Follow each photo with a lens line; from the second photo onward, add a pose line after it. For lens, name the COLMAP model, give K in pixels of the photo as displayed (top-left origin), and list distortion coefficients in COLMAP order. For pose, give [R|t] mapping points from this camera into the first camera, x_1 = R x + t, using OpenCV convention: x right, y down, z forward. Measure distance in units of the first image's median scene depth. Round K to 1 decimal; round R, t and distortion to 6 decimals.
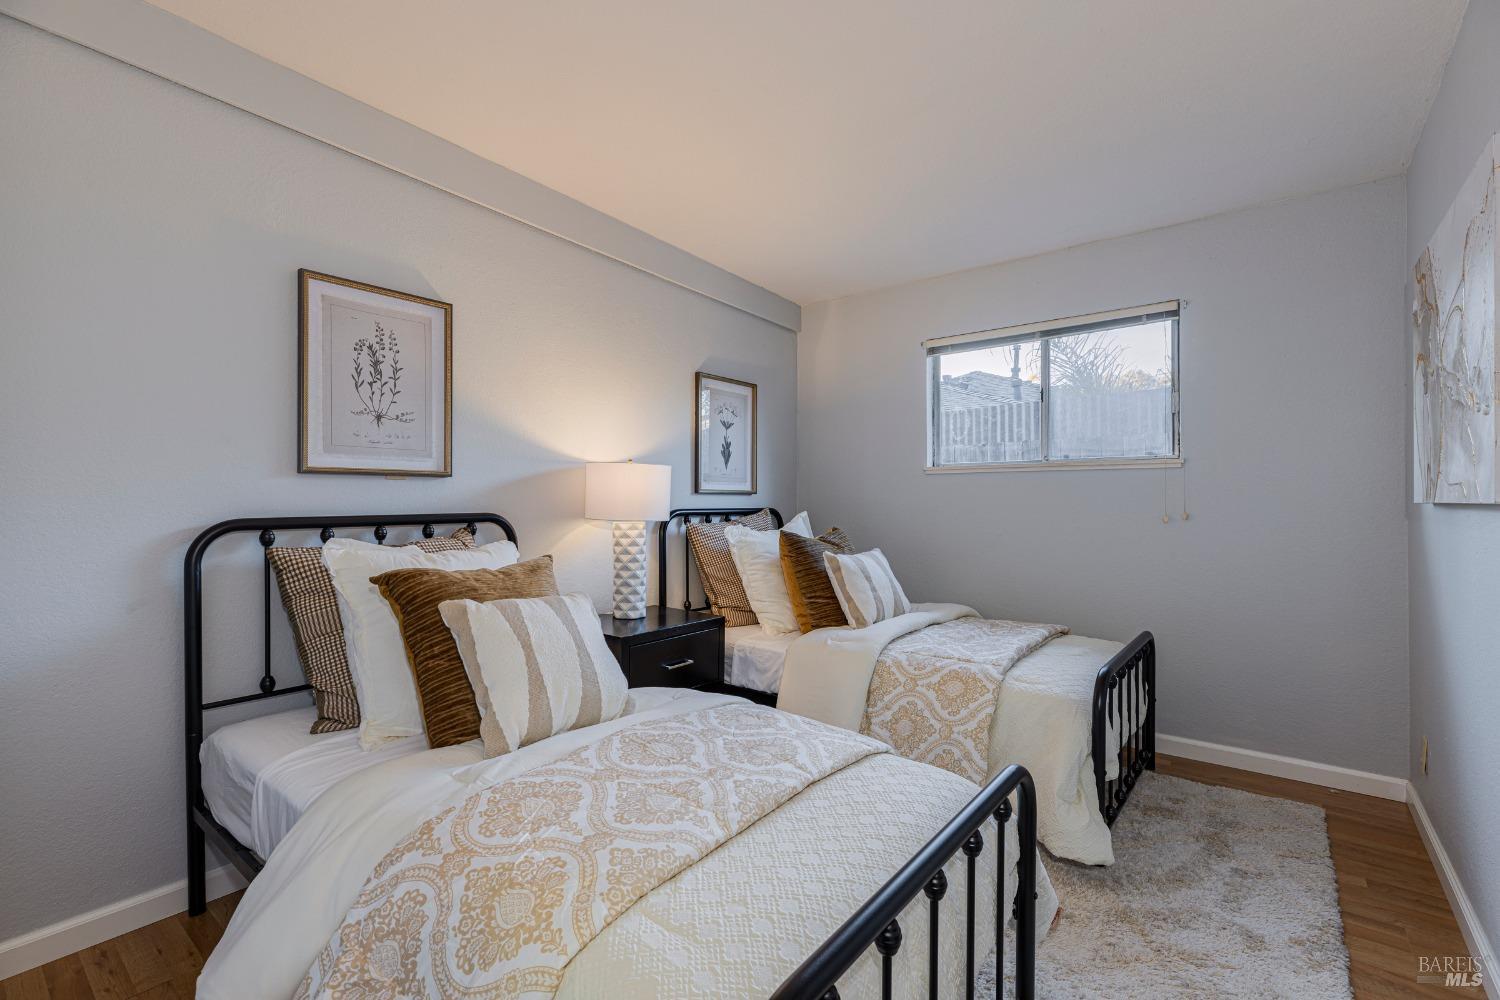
lens RADIAL K [[665.0, 0, 750.0], [0, 665.0, 500.0], [0, 0, 1]] dist [0.001232, 0.000034]
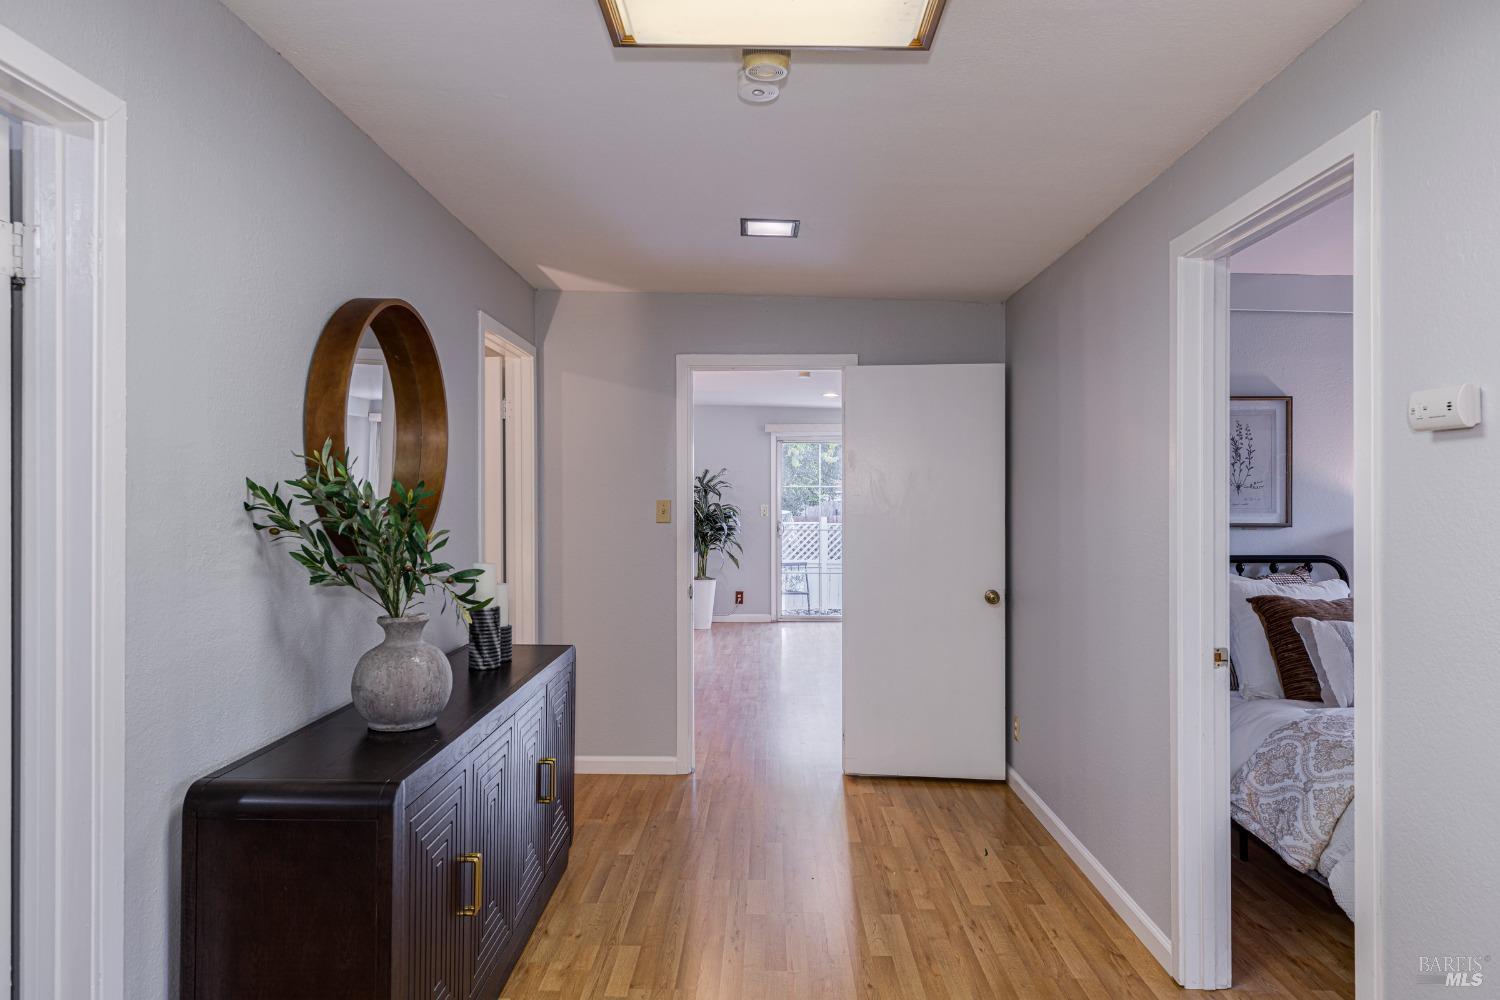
lens RADIAL K [[894.8, 0, 750.0], [0, 894.8, 500.0], [0, 0, 1]] dist [0.002071, 0.000505]
pose [[0.594474, 0.001141, -0.804114, 0.449342], [0.002551, 0.999991, 0.003305, -0.128274], [0.804111, -0.004016, 0.594466, -1.213439]]
